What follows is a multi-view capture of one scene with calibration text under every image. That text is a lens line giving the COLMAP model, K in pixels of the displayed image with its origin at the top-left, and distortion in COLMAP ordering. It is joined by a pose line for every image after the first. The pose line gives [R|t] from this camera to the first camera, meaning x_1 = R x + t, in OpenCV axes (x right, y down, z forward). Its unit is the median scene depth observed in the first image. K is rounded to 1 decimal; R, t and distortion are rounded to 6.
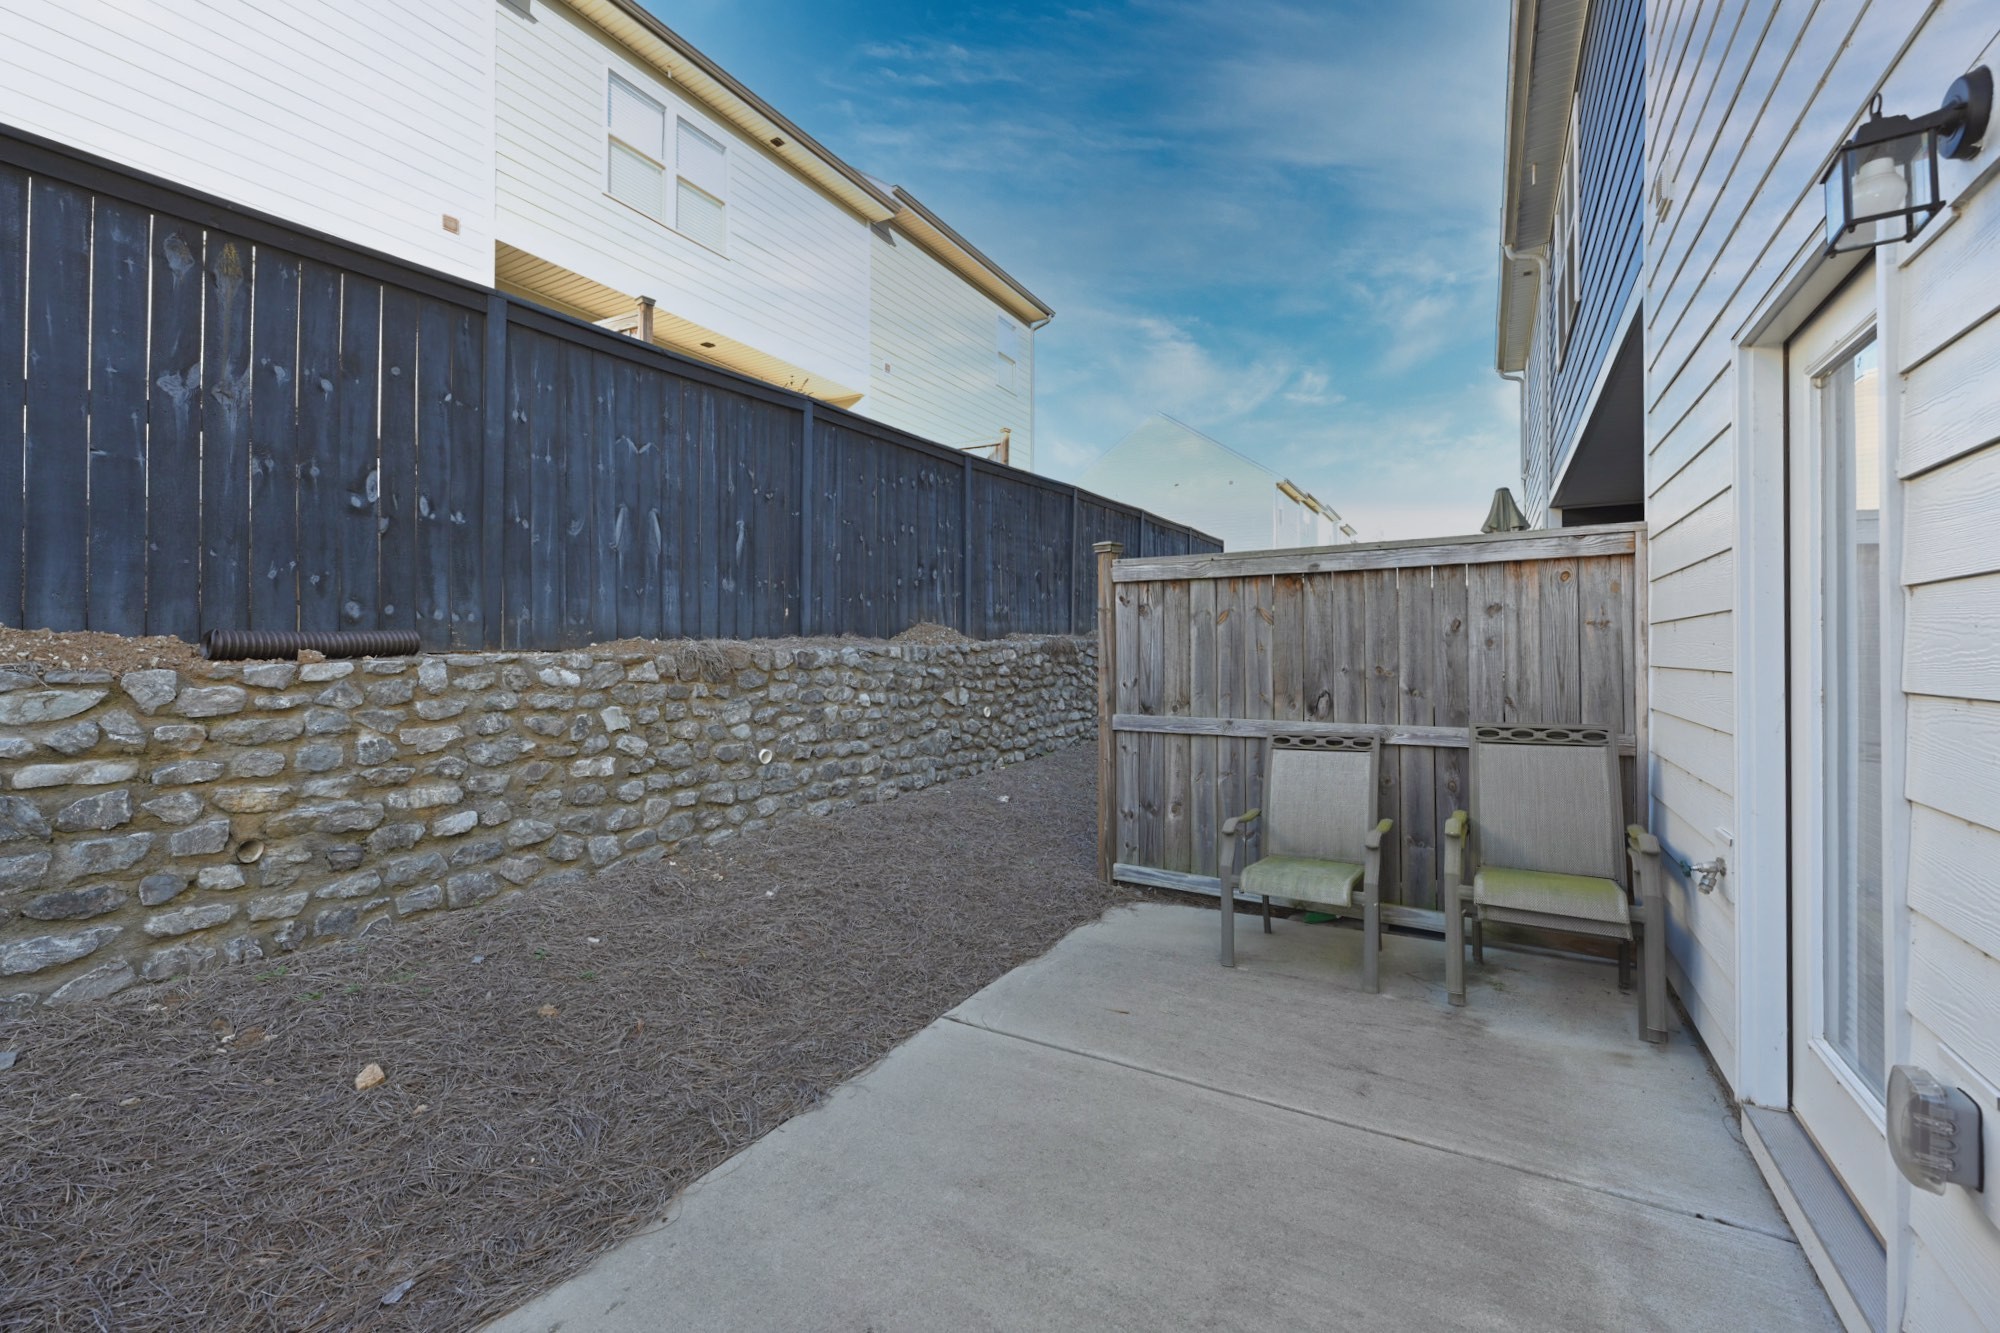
lens RADIAL K [[813.2, 0, 995.6], [0, 813.2, 636.1], [0, 0, 1]] dist [-0.000322, -0.000063]
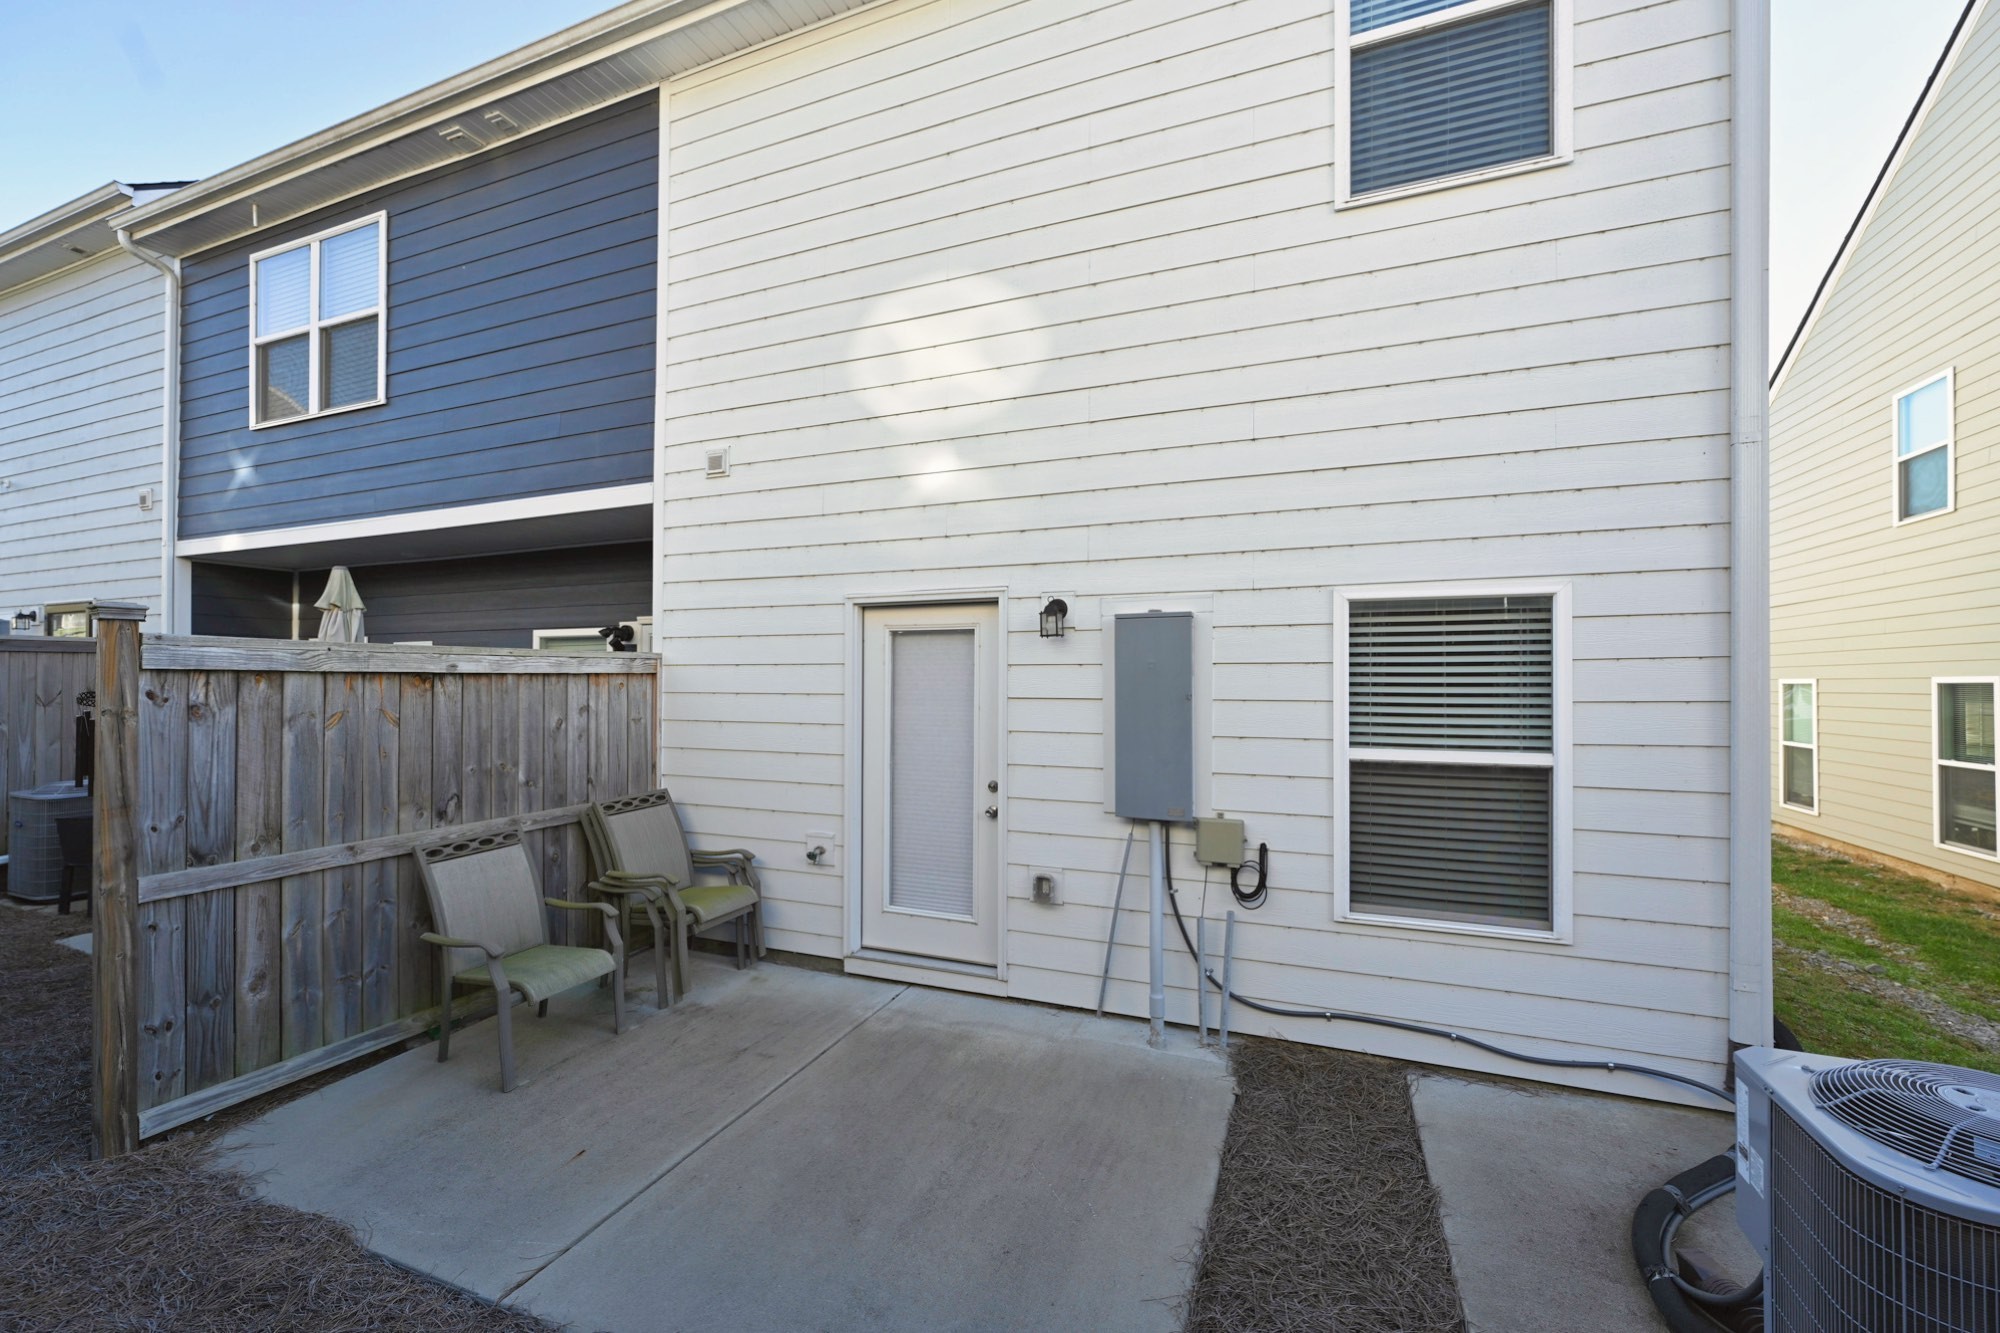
lens RADIAL K [[825.1, 0, 967.5], [0, 825.1, 647.6], [0, 0, 1]] dist [-0.001462, 0.000018]
pose [[-0.143883, 0.036209, 0.988932, -0.688874], [-0.019325, 0.999037, -0.039391, -0.082909], [-0.989406, -0.024778, -0.143045, 0.535343]]
